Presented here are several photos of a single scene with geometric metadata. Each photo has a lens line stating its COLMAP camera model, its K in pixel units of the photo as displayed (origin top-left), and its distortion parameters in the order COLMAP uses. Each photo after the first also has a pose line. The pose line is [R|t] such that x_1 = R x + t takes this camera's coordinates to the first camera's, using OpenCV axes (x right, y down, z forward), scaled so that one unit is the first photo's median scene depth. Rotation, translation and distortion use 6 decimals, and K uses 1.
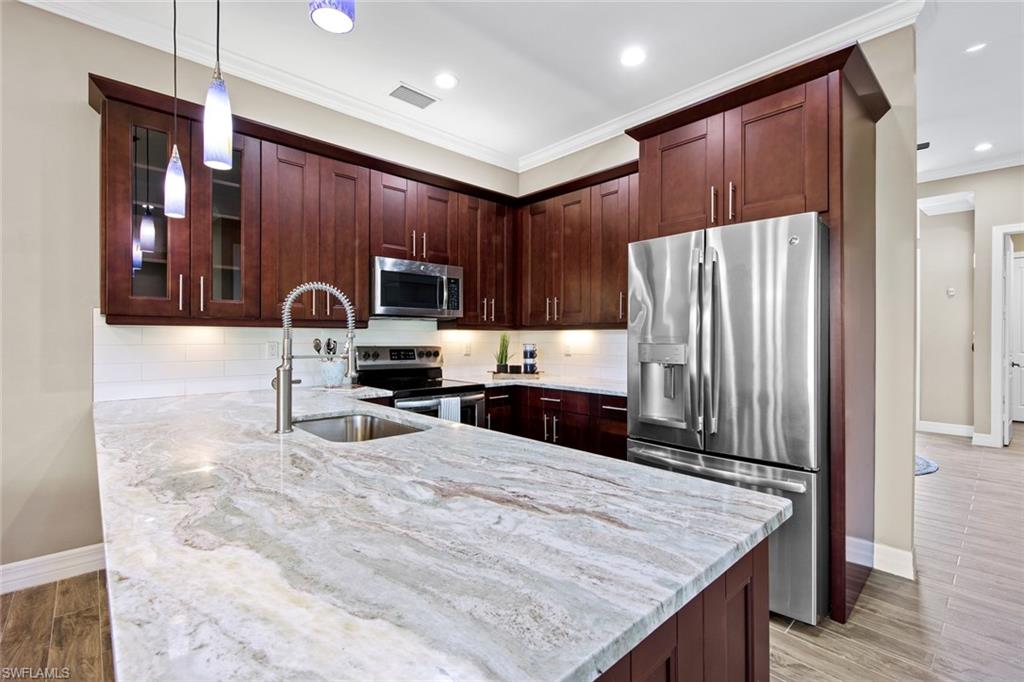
lens RADIAL K [[460.1, 0, 515.7], [0, 460.1, 338.1], [0, 0, 1]] dist [0.006252, -0.002950]
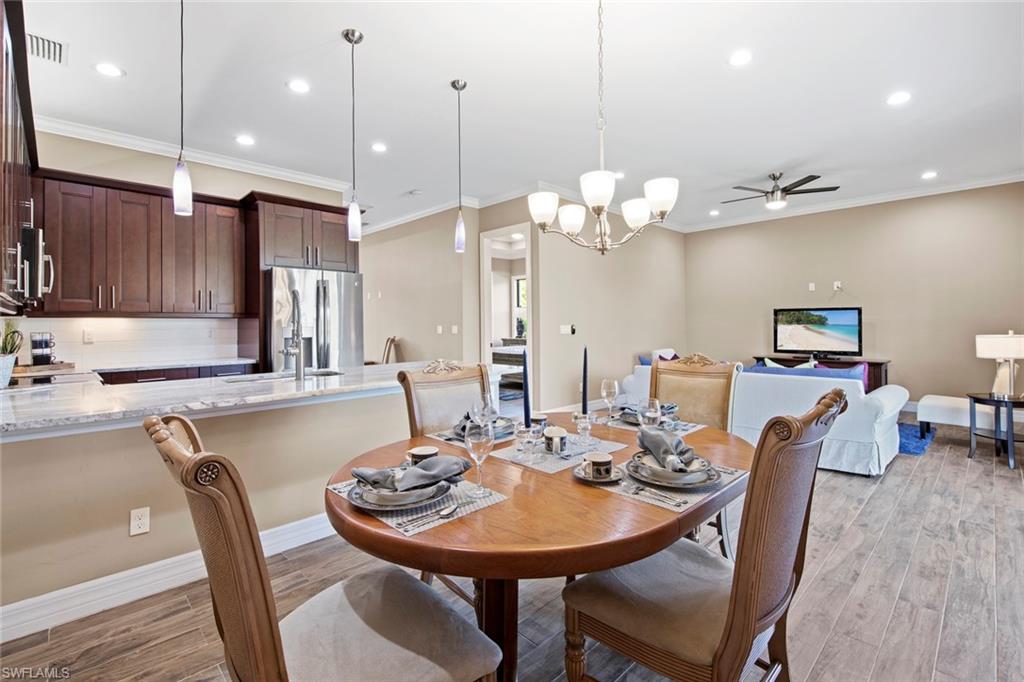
lens RADIAL K [[460.1, 0, 510.3], [0, 460.1, 321.8], [0, 0, 1]] dist [0.006252, -0.002950]
pose [[-0.022923, 0.003200, 0.999732, -1.159668], [0.008360, 0.999961, -0.003009, 0.003991], [-0.999702, 0.008288, -0.022949, 0.148034]]
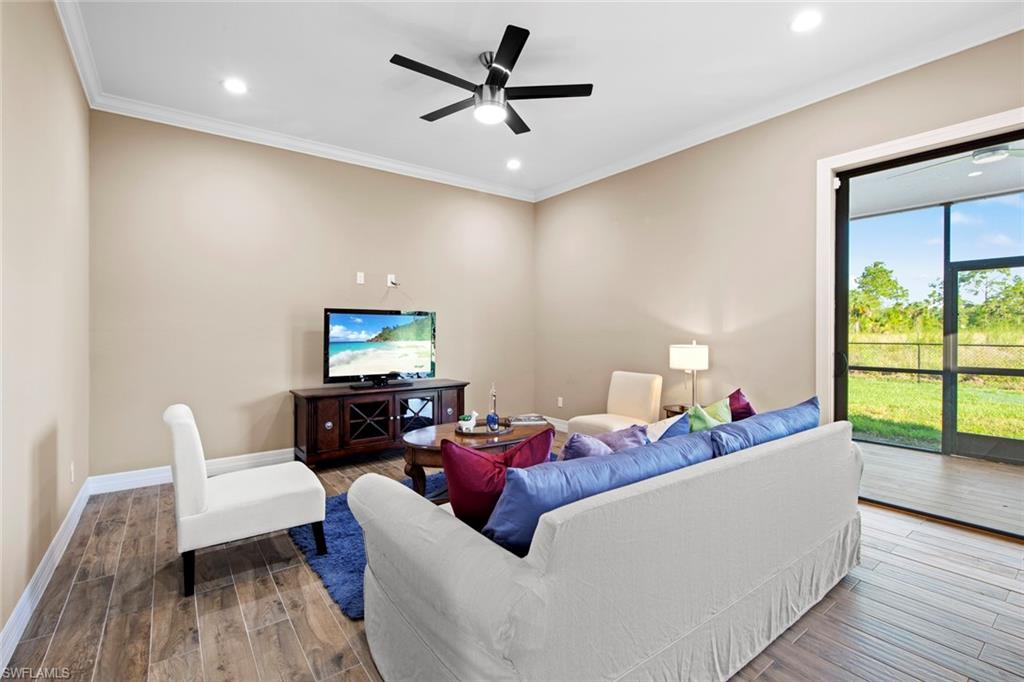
lens RADIAL K [[460.1, 0, 508.0], [0, 460.1, 335.6], [0, 0, 1]] dist [0.006252, -0.002950]
pose [[-0.994273, 0.001603, 0.106854, 0.421896], [0.002767, 0.999938, 0.010755, 0.007593], [-0.106830, 0.010989, -0.994217, 0.039245]]
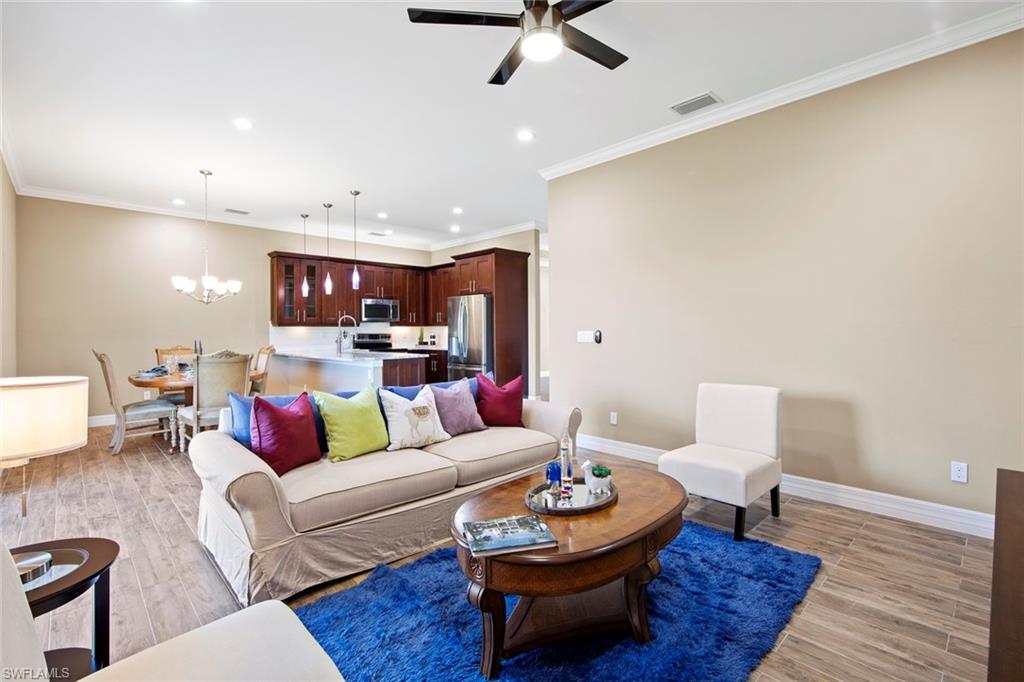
lens RADIAL K [[460.1, 0, 517.0], [0, 460.1, 332.4], [0, 0, 1]] dist [0.006252, -0.002950]
pose [[0.999606, -0.009744, 0.026316, 0.496218], [0.009647, 0.999946, 0.003804, 0.011647], [-0.026351, -0.003549, 0.999646, -1.620942]]
